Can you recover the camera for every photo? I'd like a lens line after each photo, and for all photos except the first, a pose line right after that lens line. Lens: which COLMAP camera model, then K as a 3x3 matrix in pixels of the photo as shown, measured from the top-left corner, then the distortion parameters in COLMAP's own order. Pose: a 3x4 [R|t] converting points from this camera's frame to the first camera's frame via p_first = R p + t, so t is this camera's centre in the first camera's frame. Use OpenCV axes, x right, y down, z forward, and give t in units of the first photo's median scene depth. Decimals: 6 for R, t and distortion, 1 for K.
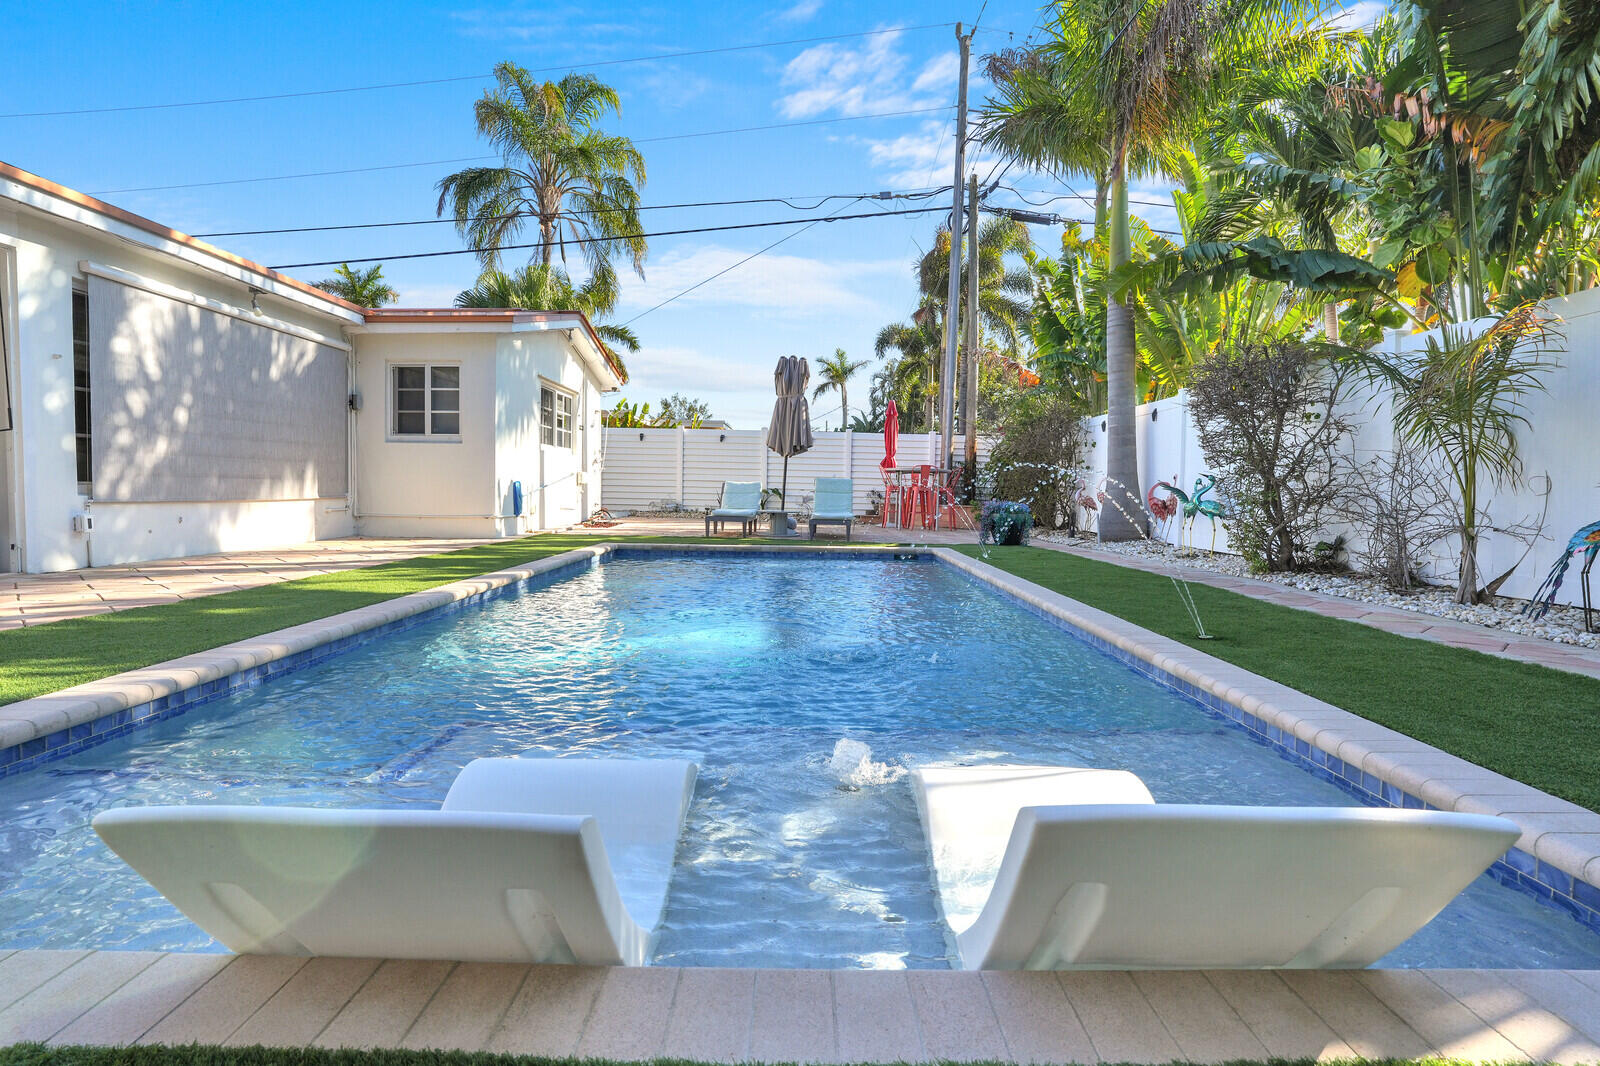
lens RADIAL K [[839.2, 0, 782.3], [0, 839.2, 531.1], [0, 0, 1]] dist [-0.073795, 0.039632]
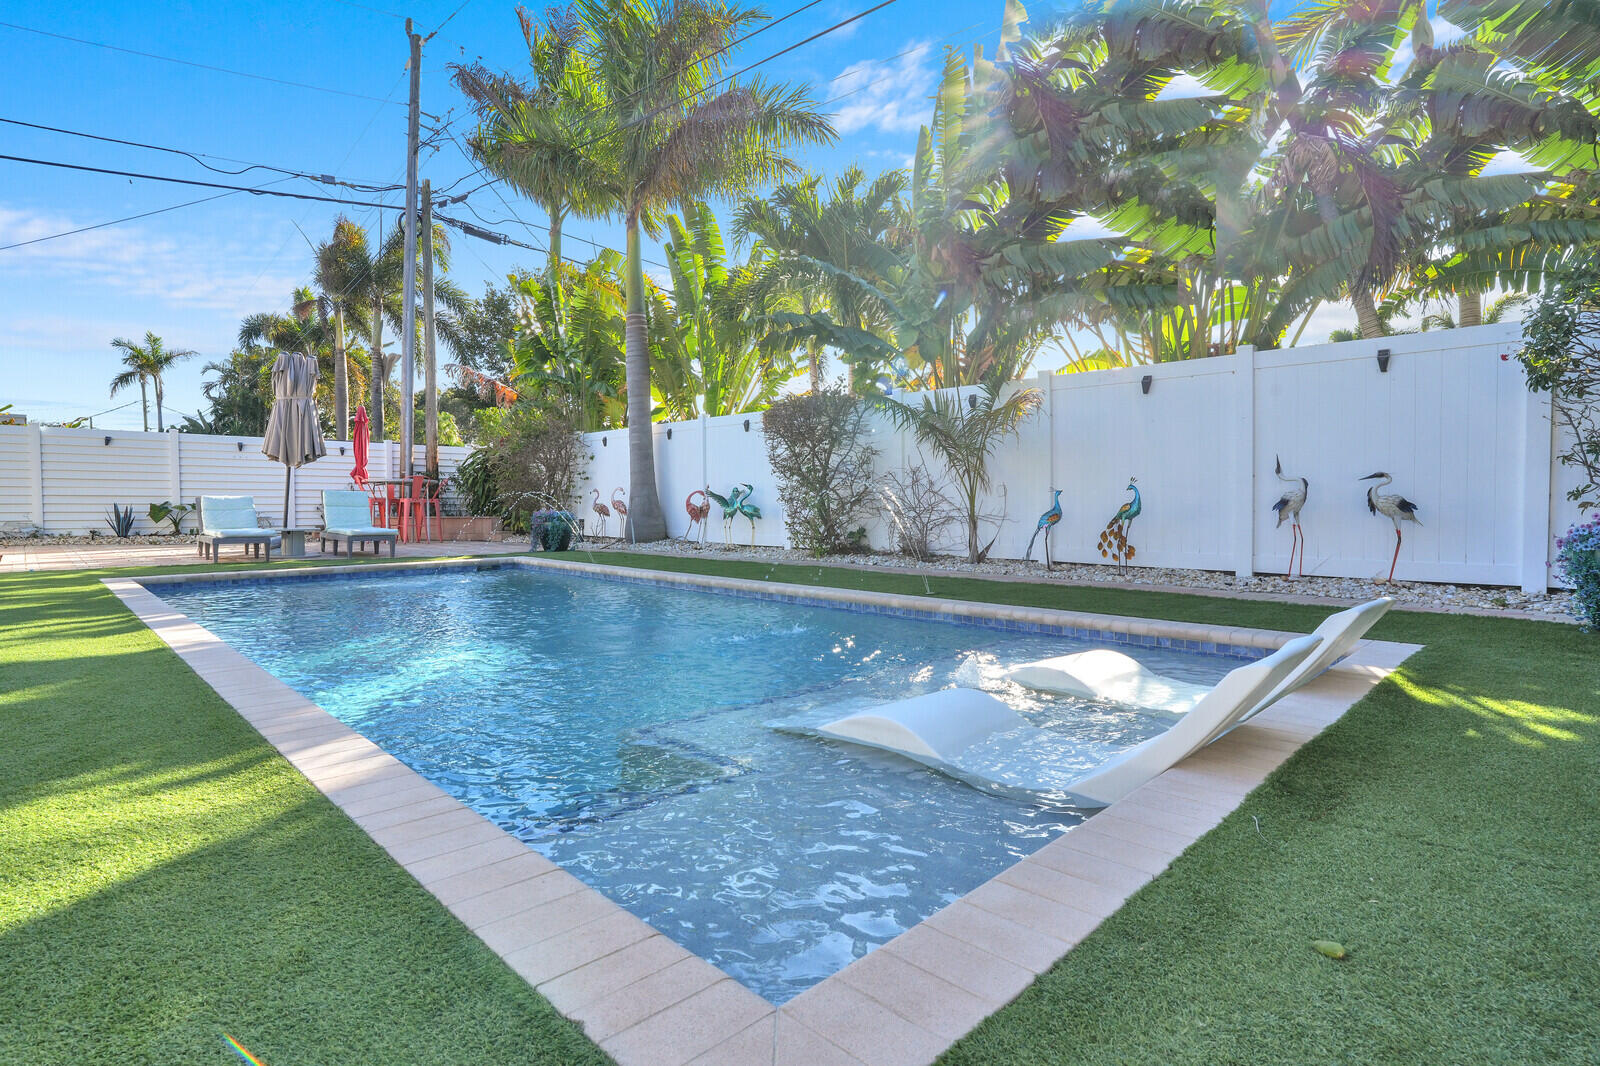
lens RADIAL K [[839.2, 0, 782.3], [0, 839.2, 531.1], [0, 0, 1]] dist [-0.073795, 0.039632]
pose [[0.703454, -0.042549, 0.709467, -0.180623], [0.049959, 0.998698, 0.010360, -0.003441], [-0.708983, 0.028157, 0.704663, 0.025372]]
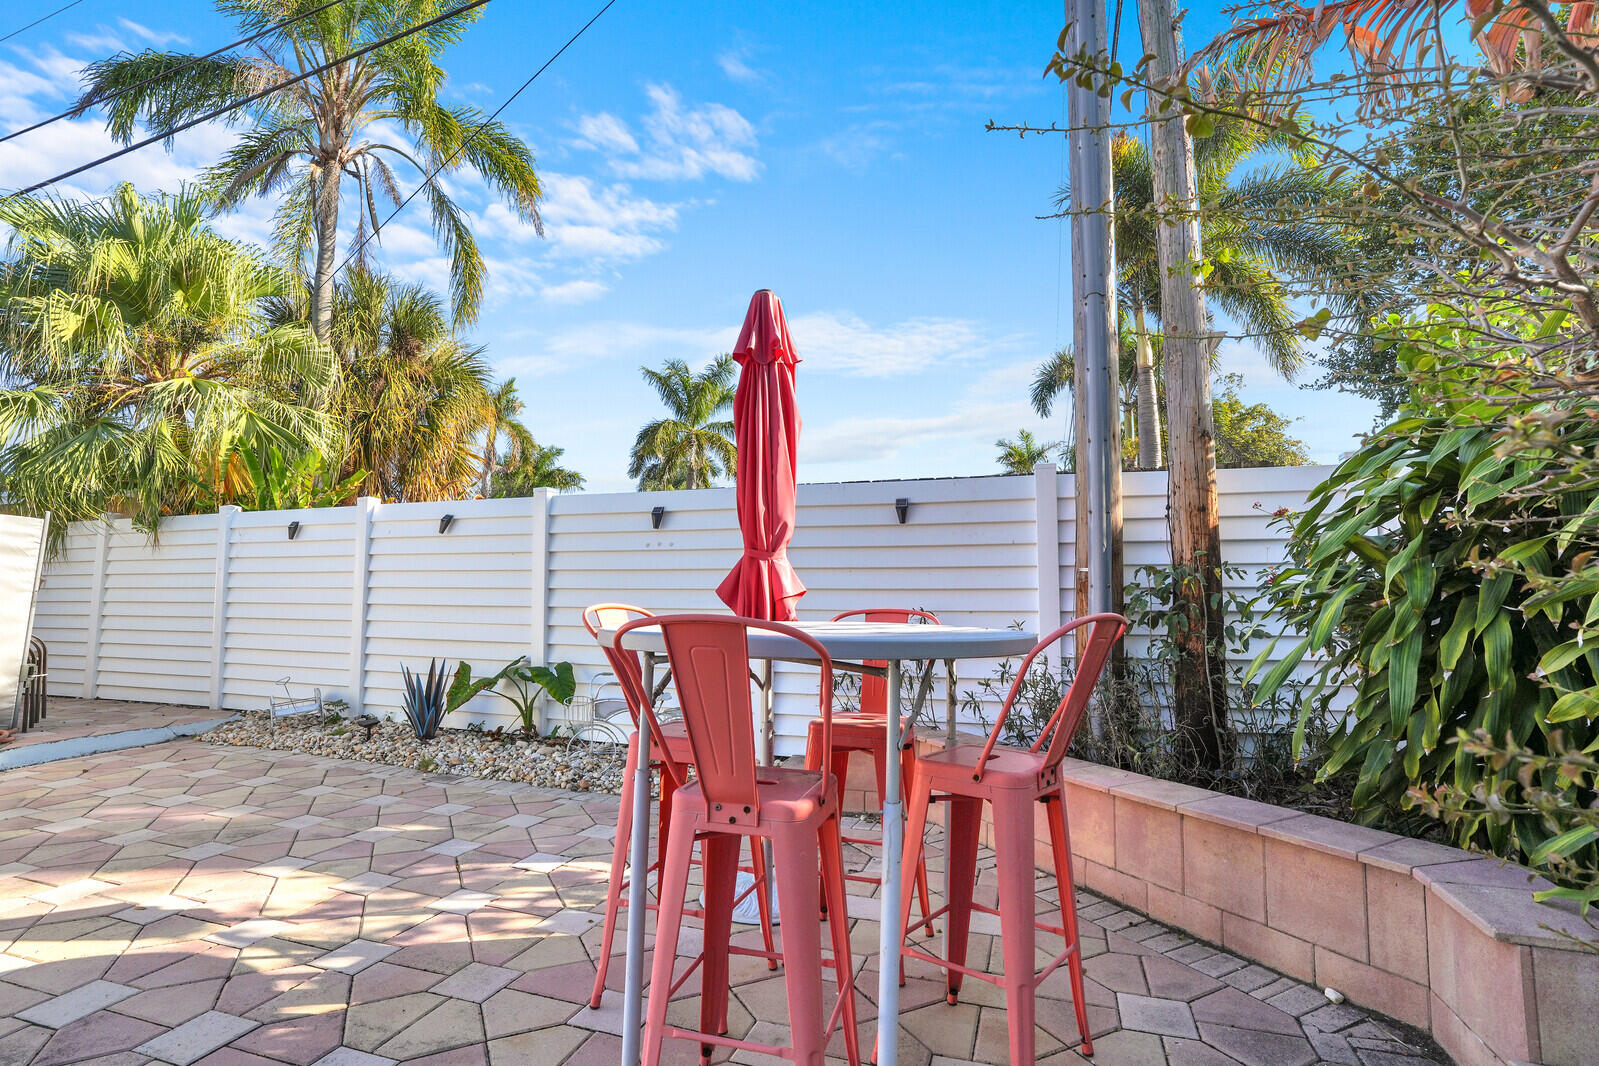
lens RADIAL K [[733.9, 0, 801.8], [0, 733.9, 534.4], [0, 0, 1]] dist [-0.066009, 0.022898]
pose [[0.954301, -0.044146, -0.295567, 0.177373], [0.003811, 0.990746, -0.135672, -0.063601], [0.298822, 0.128346, 0.945639, 0.761062]]
